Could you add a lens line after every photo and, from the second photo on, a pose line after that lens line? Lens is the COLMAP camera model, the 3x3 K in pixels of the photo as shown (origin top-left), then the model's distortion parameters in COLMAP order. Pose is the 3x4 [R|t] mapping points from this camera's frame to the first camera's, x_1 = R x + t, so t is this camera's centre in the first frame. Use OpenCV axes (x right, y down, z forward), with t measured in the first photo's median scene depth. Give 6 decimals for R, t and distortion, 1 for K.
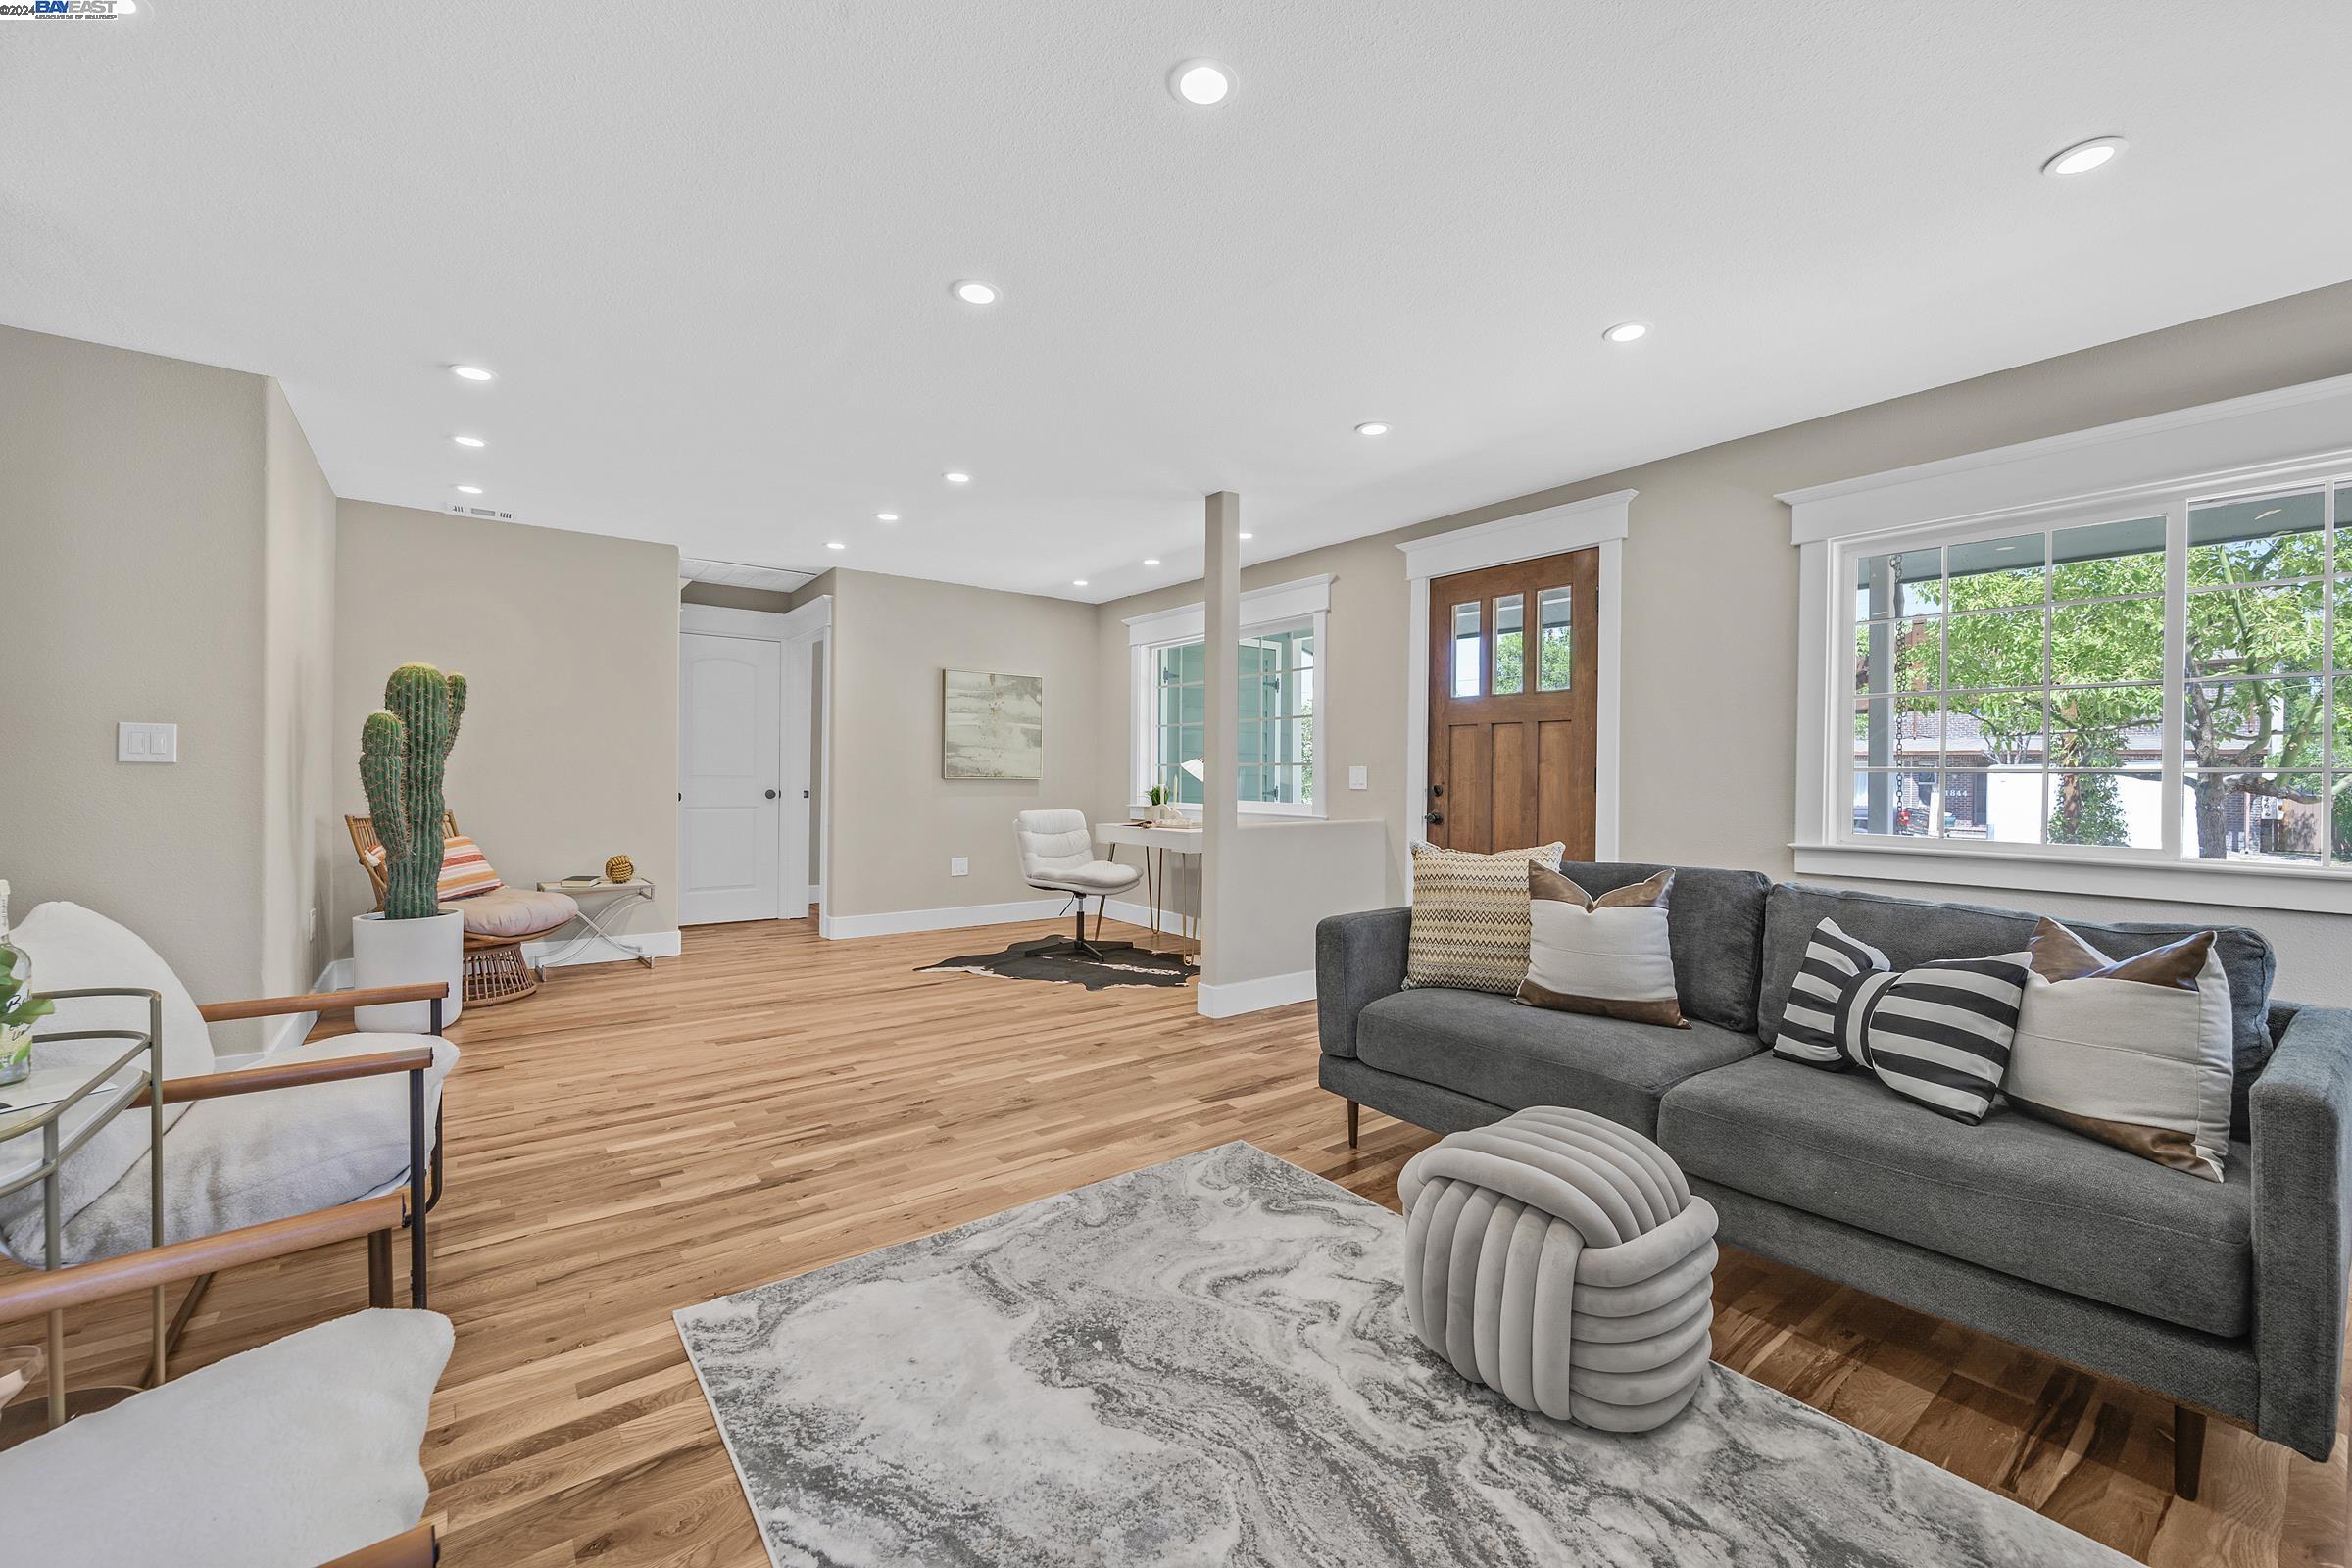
lens RADIAL K [[934.1, 0, 1189.9], [0, 934.1, 774.2], [0, 0, 1]] dist [-0.008232, 0.000006]
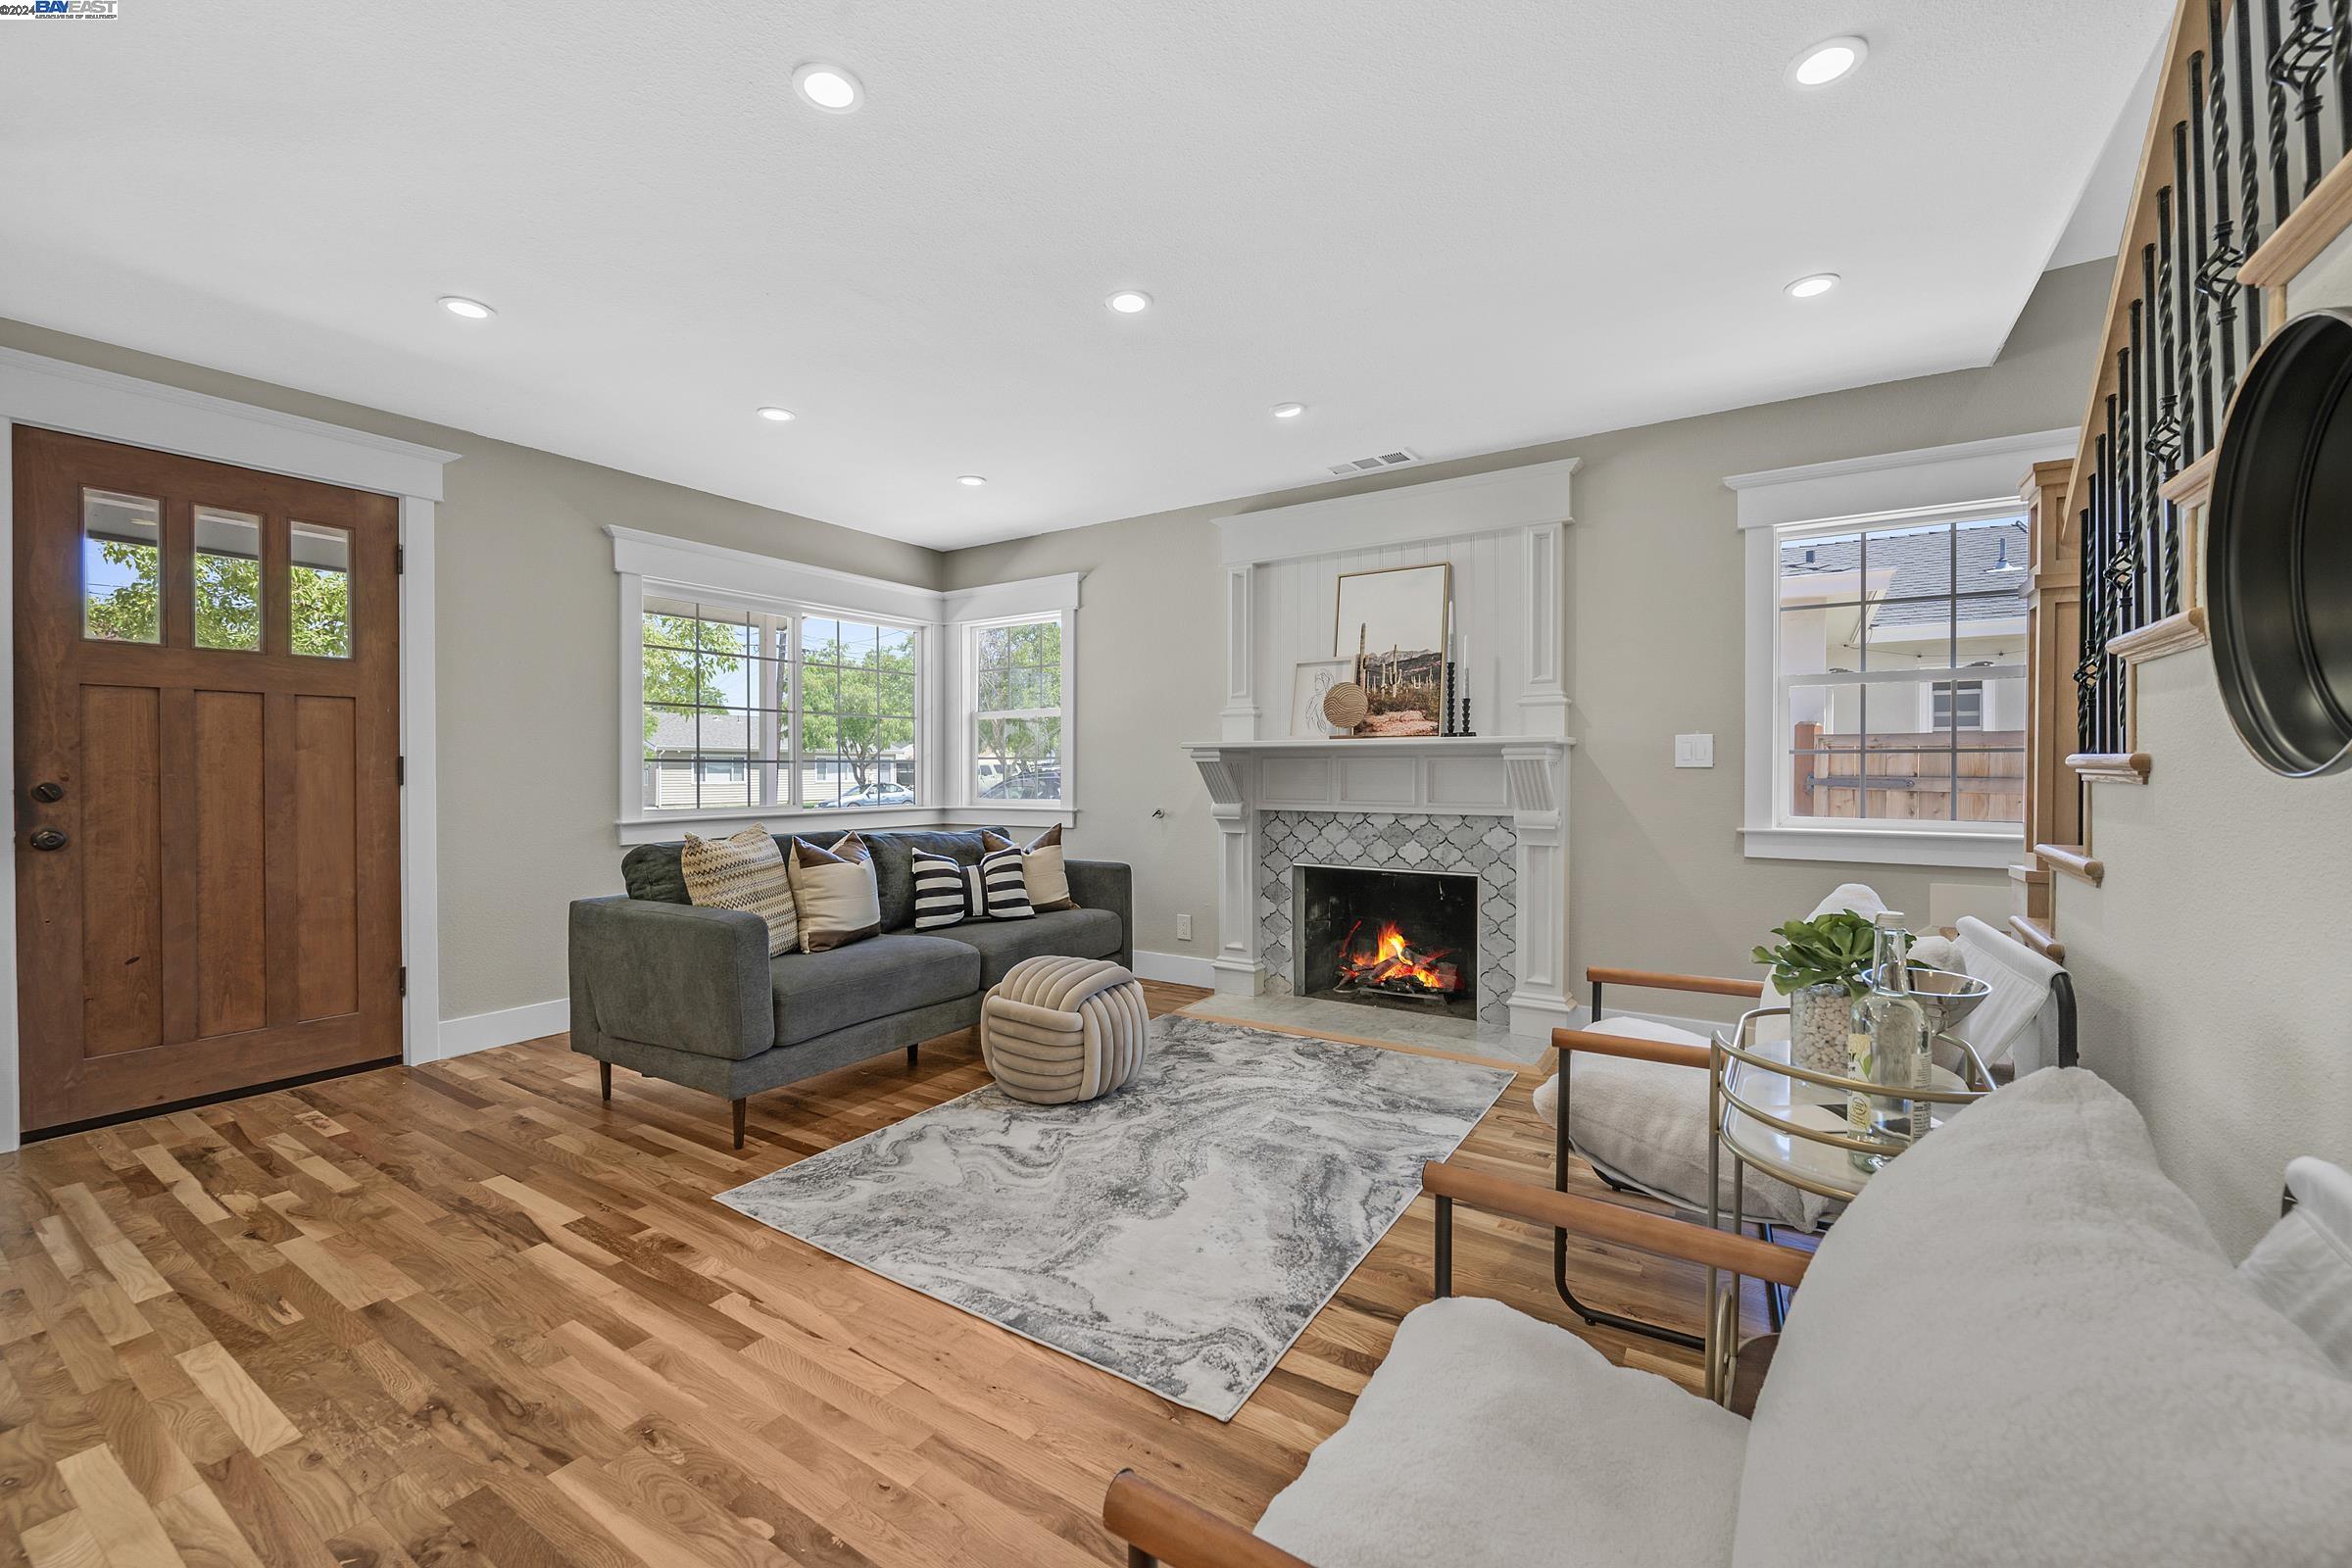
lens RADIAL K [[934.1, 0, 1183.5], [0, 934.1, 770.3], [0, 0, 1]] dist [-0.008232, 0.000006]
pose [[-0.335667, -0.011251, 0.941914, -0.949142], [-0.002719, 0.999936, 0.010975, -0.007970], [-0.941977, 0.001123, -0.335676, 0.945176]]
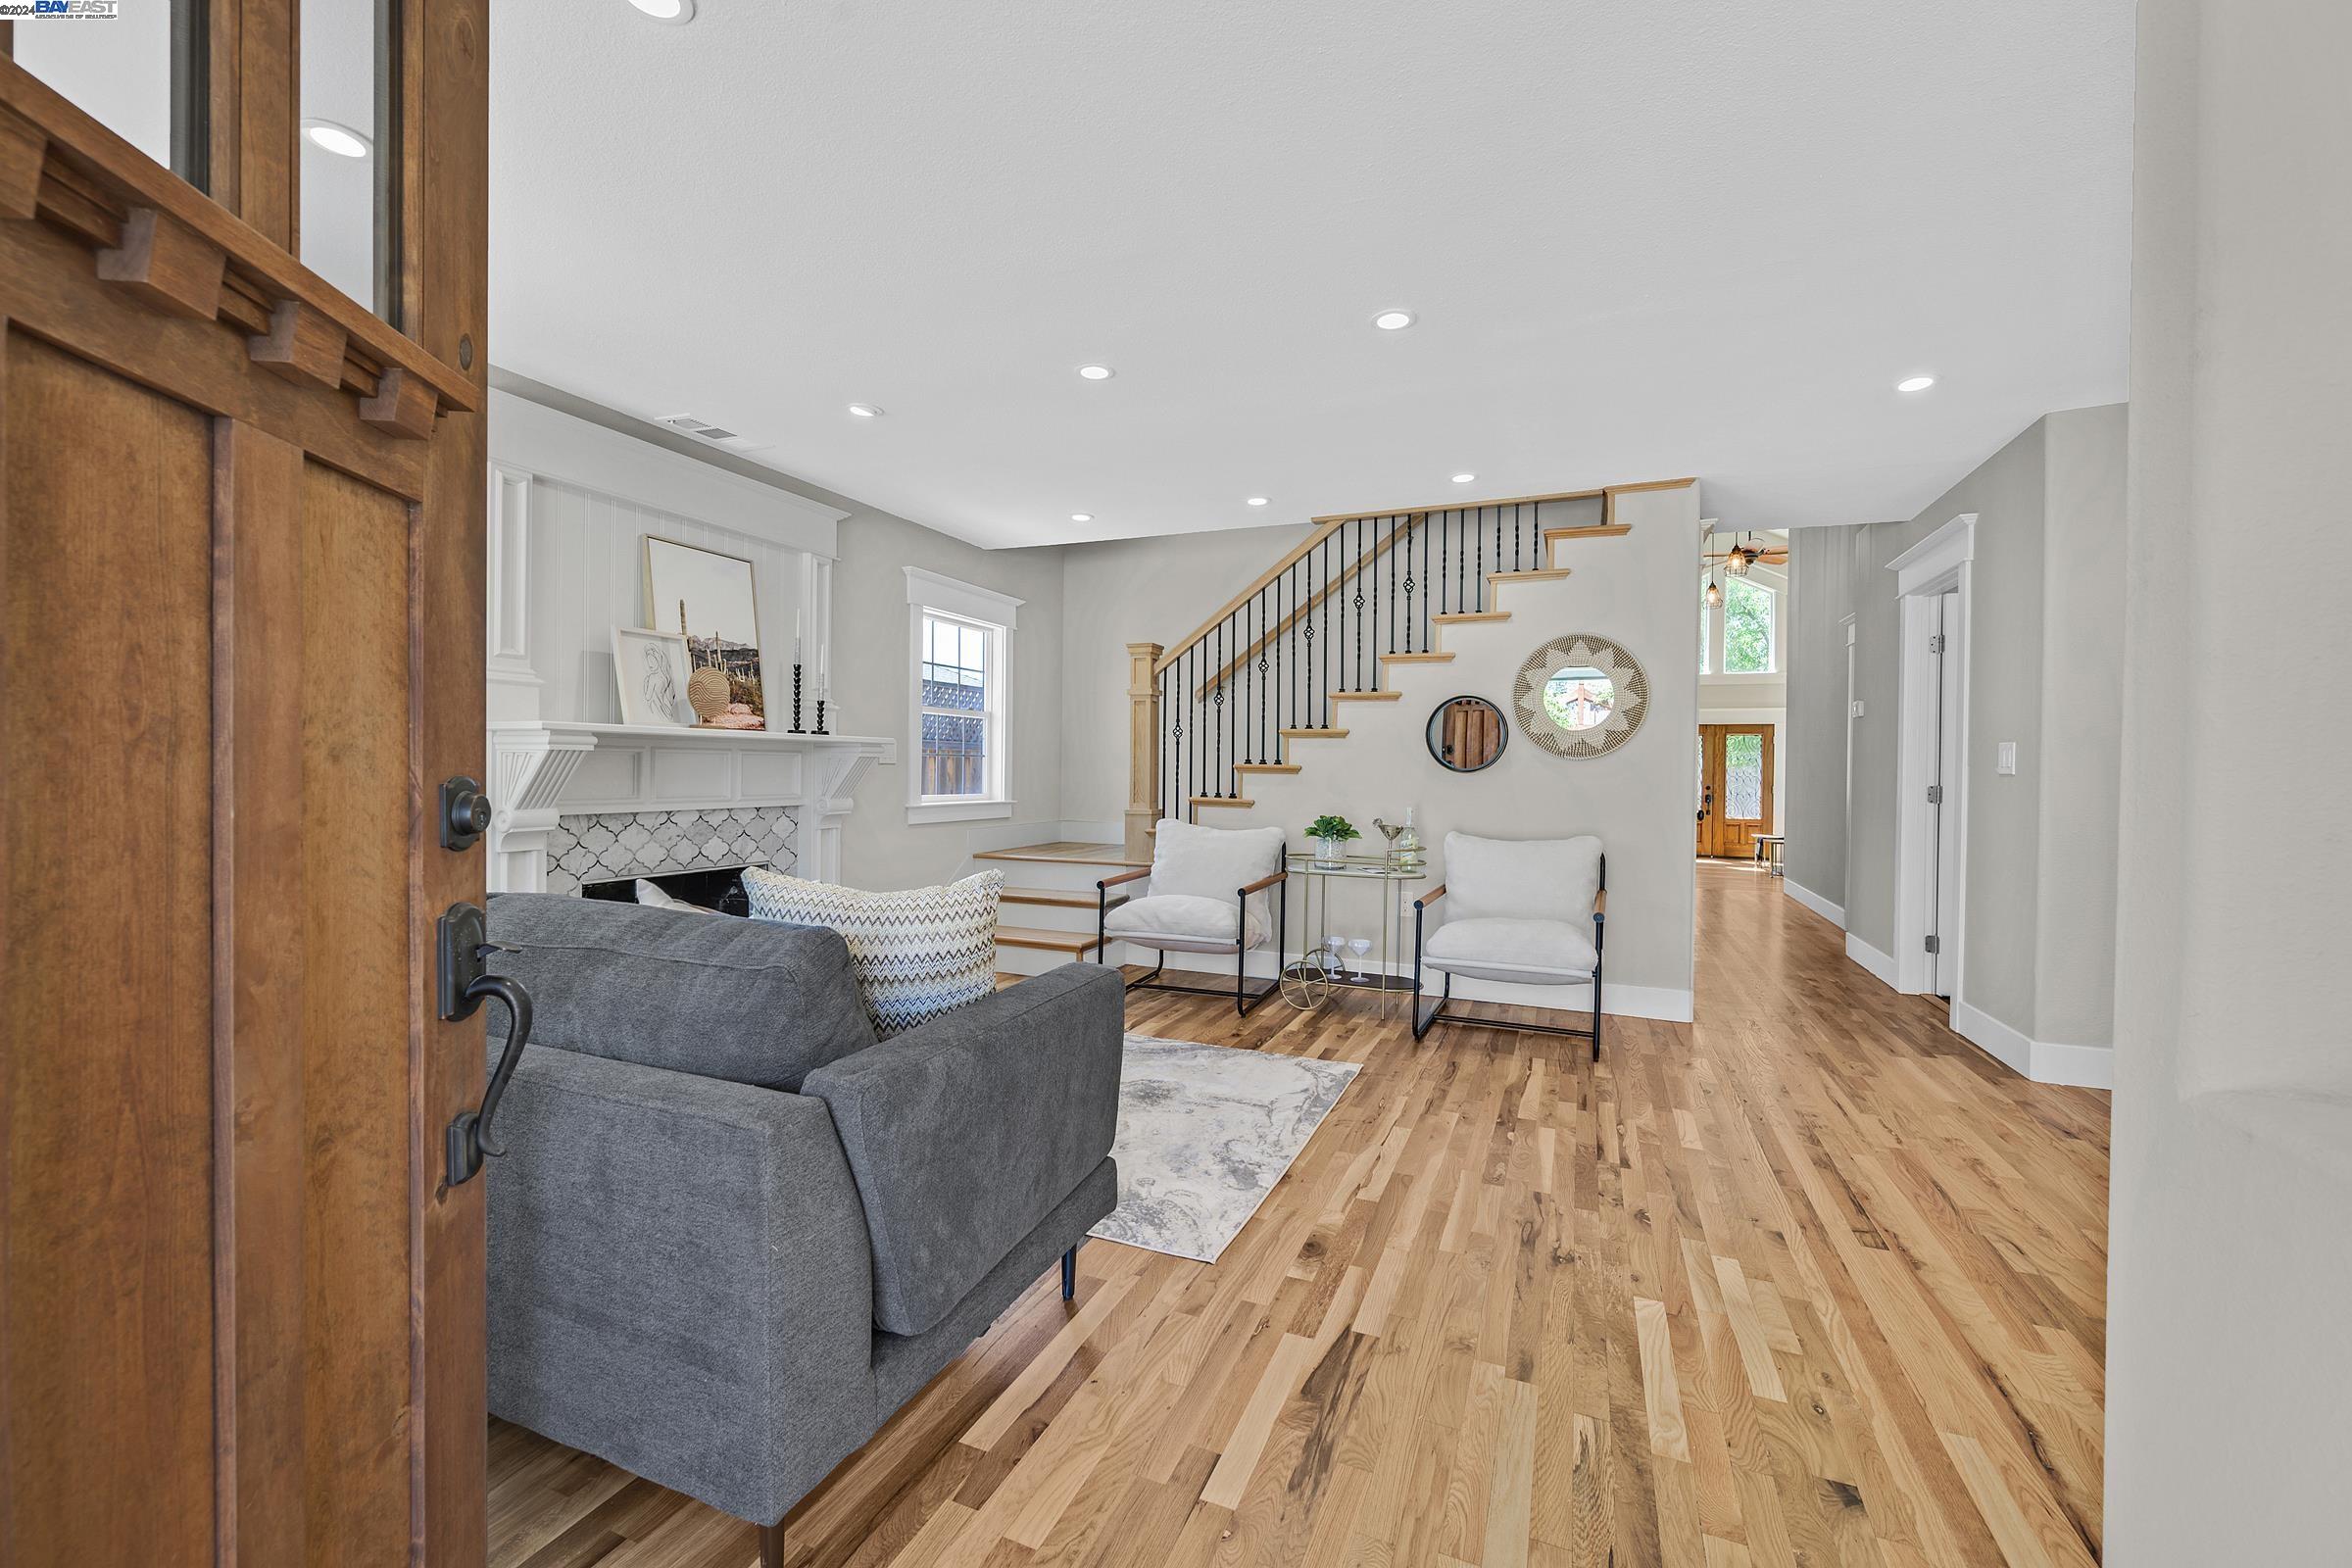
lens RADIAL K [[934.1, 0, 1184.5], [0, 934.1, 781.1], [0, 0, 1]] dist [-0.008232, 0.000006]
pose [[-0.874498, -0.013109, -0.484852, 0.468479], [-0.019890, 0.999763, 0.008844, 0.007433], [0.484621, 0.017378, -0.874551, 1.746544]]
